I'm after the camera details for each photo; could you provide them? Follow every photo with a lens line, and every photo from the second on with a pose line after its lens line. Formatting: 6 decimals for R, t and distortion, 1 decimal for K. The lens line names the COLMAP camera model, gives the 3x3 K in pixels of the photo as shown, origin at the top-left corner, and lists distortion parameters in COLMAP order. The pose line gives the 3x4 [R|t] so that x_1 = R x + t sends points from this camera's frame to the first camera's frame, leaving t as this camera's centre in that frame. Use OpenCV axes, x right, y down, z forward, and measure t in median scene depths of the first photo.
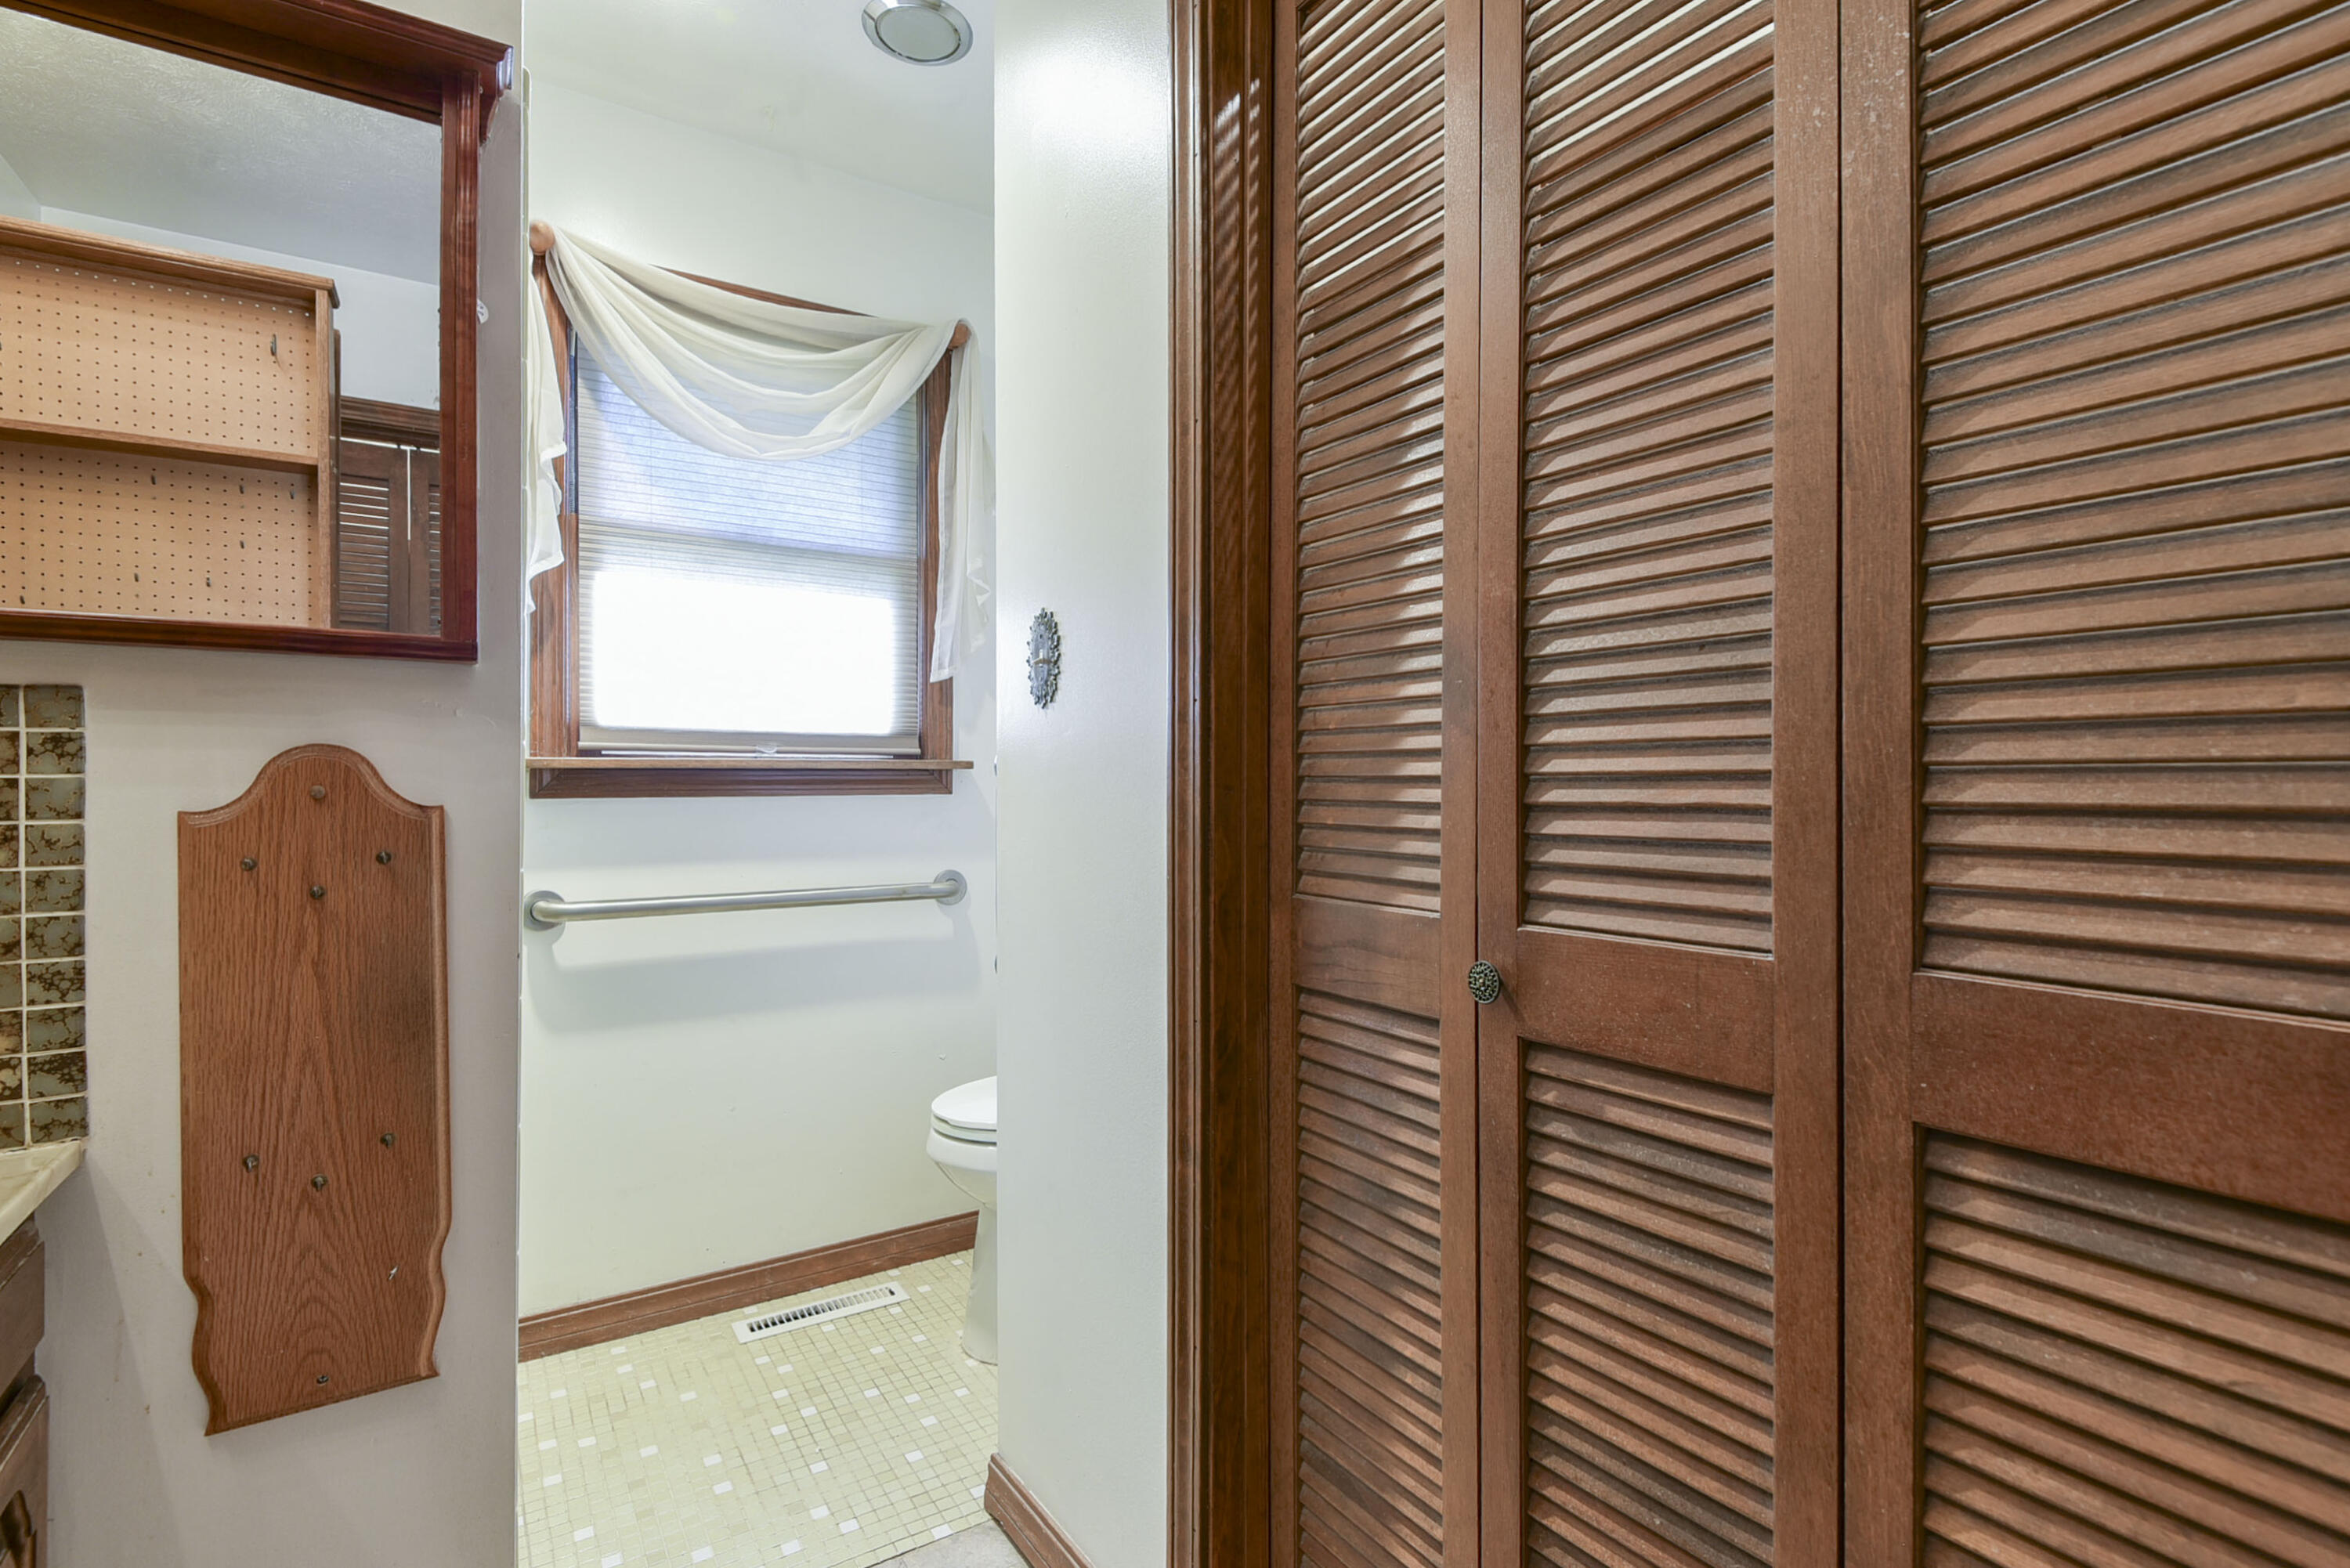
lens RADIAL K [[1087.5, 0, 1184.3], [0, 1087.5, 782.4], [0, 0, 1]] dist [0.011164, -0.009151]
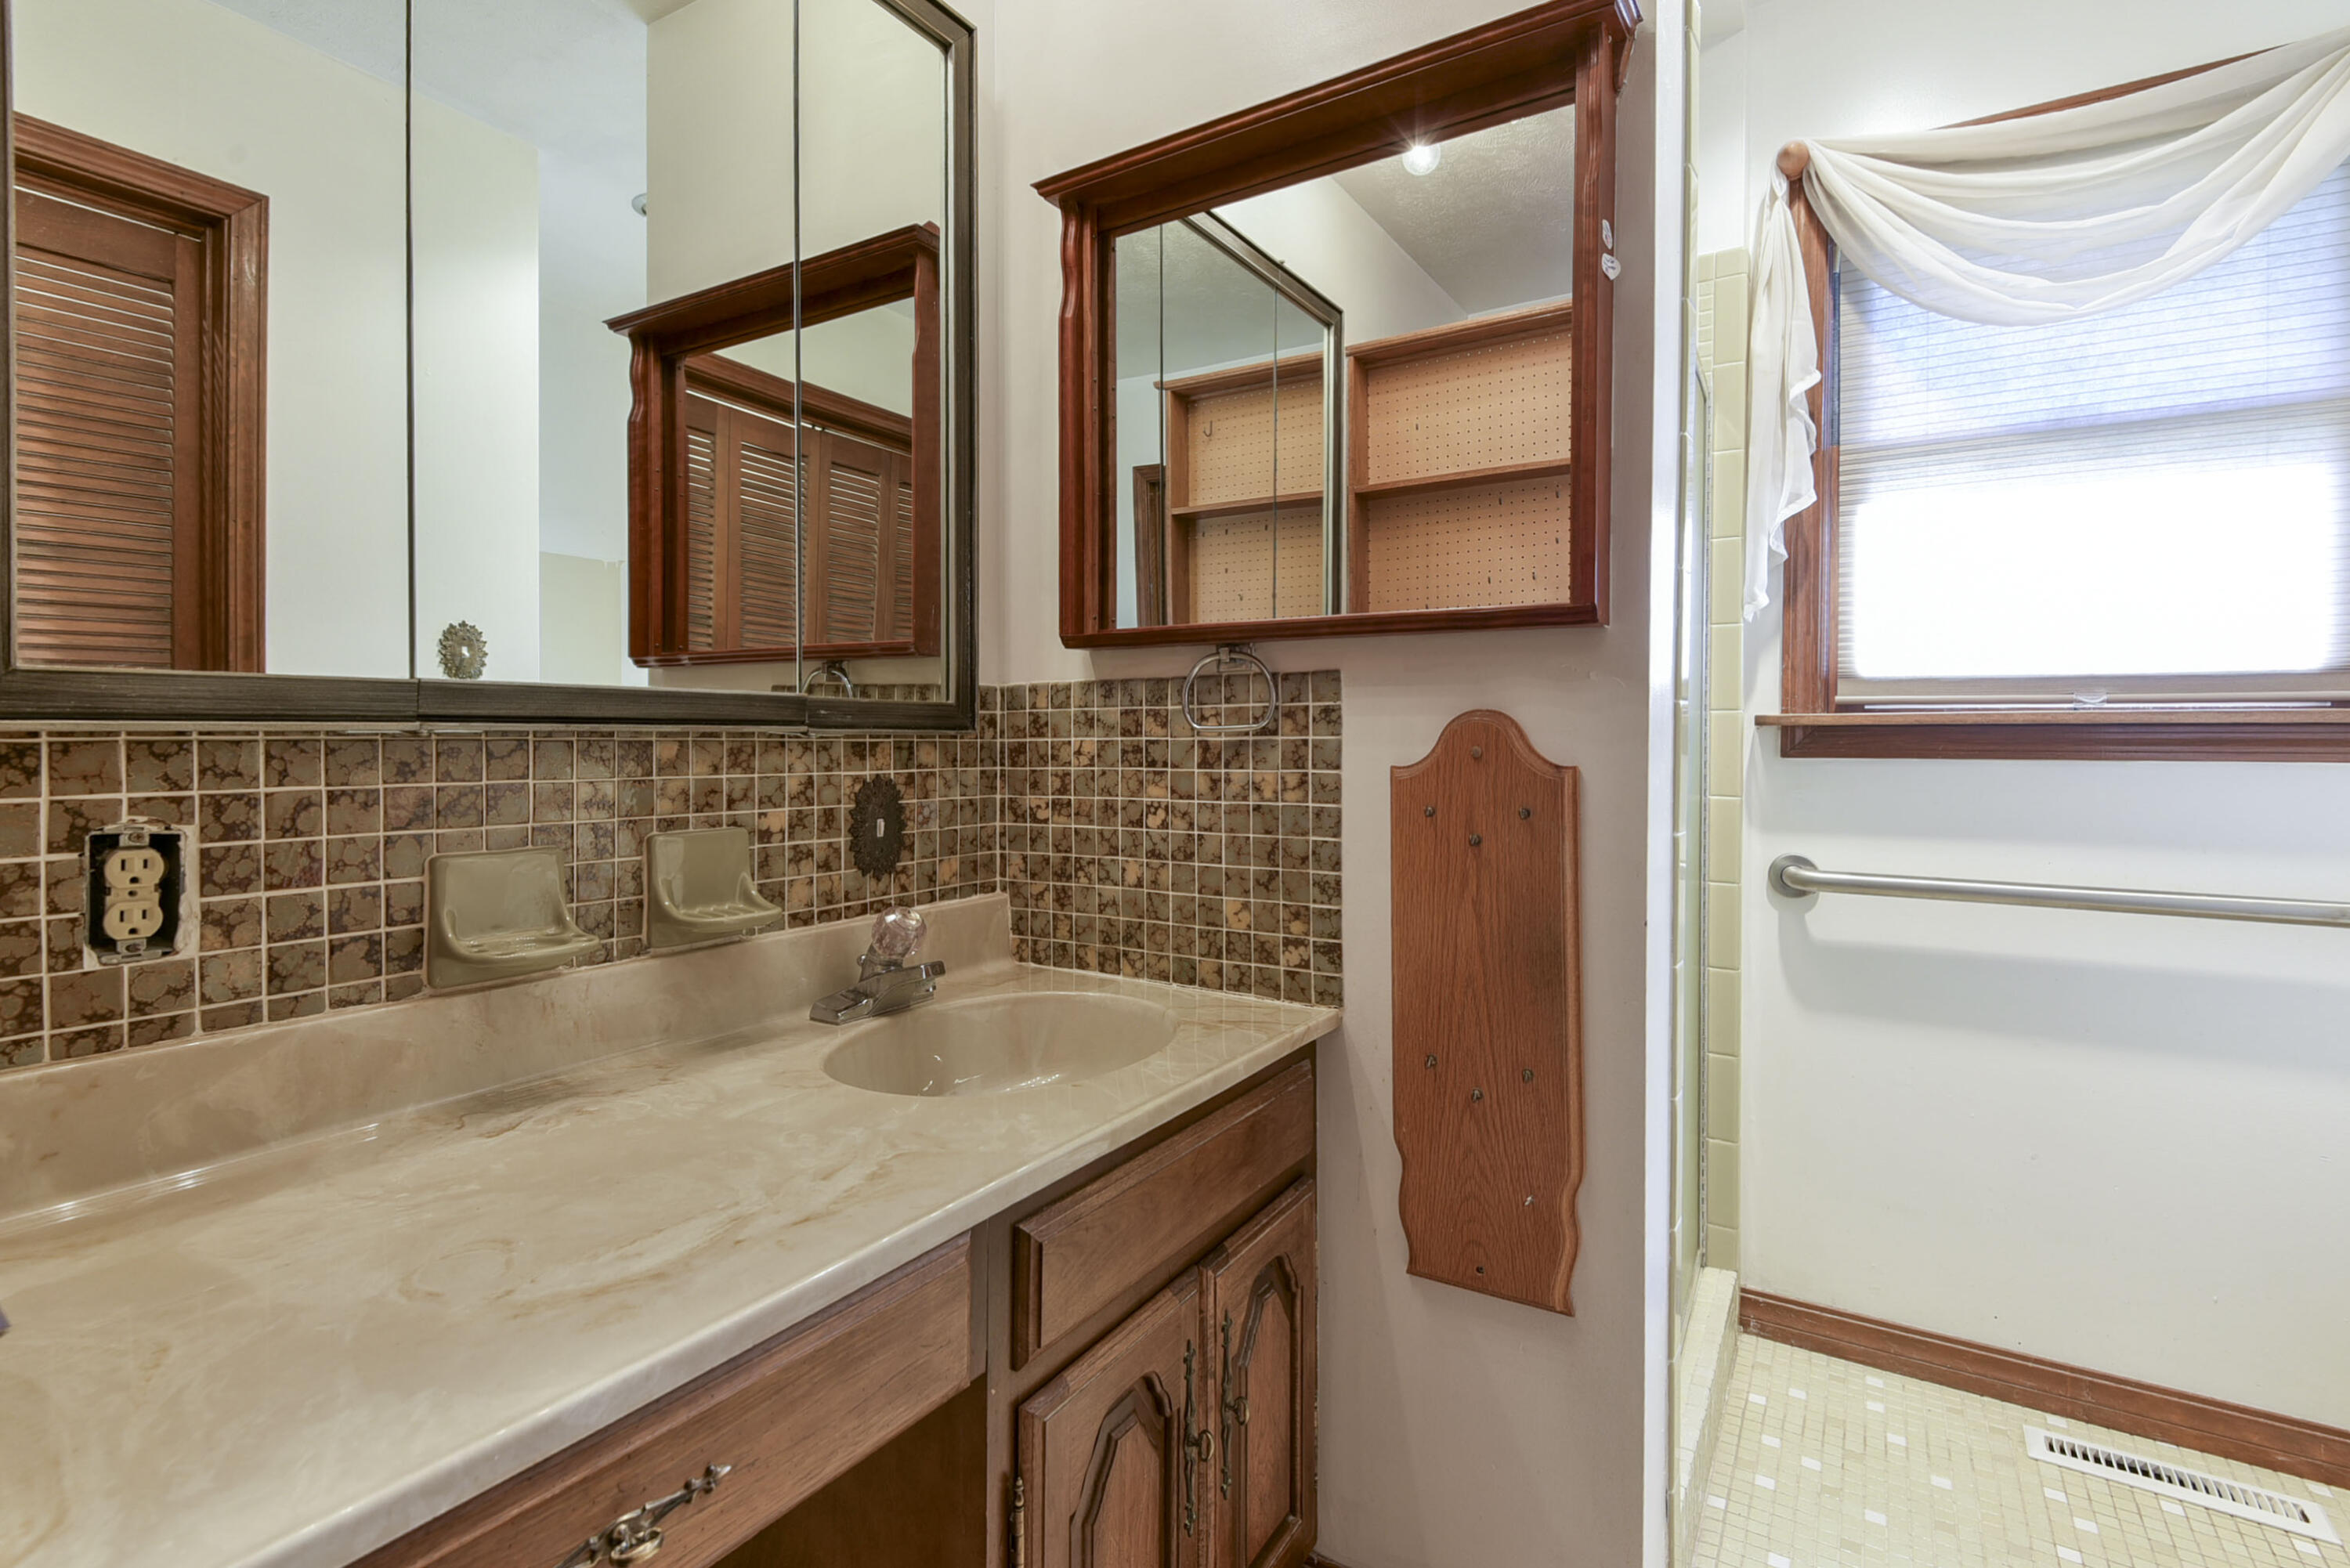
lens RADIAL K [[1087.5, 0, 1170.8], [0, 1087.5, 744.4], [0, 0, 1]] dist [0.011164, -0.009151]
pose [[0.404514, 0.012780, -0.914443, 0.105869], [-0.003861, 0.999917, 0.012266, -0.010961], [0.914524, -0.001431, 0.404530, 0.235392]]
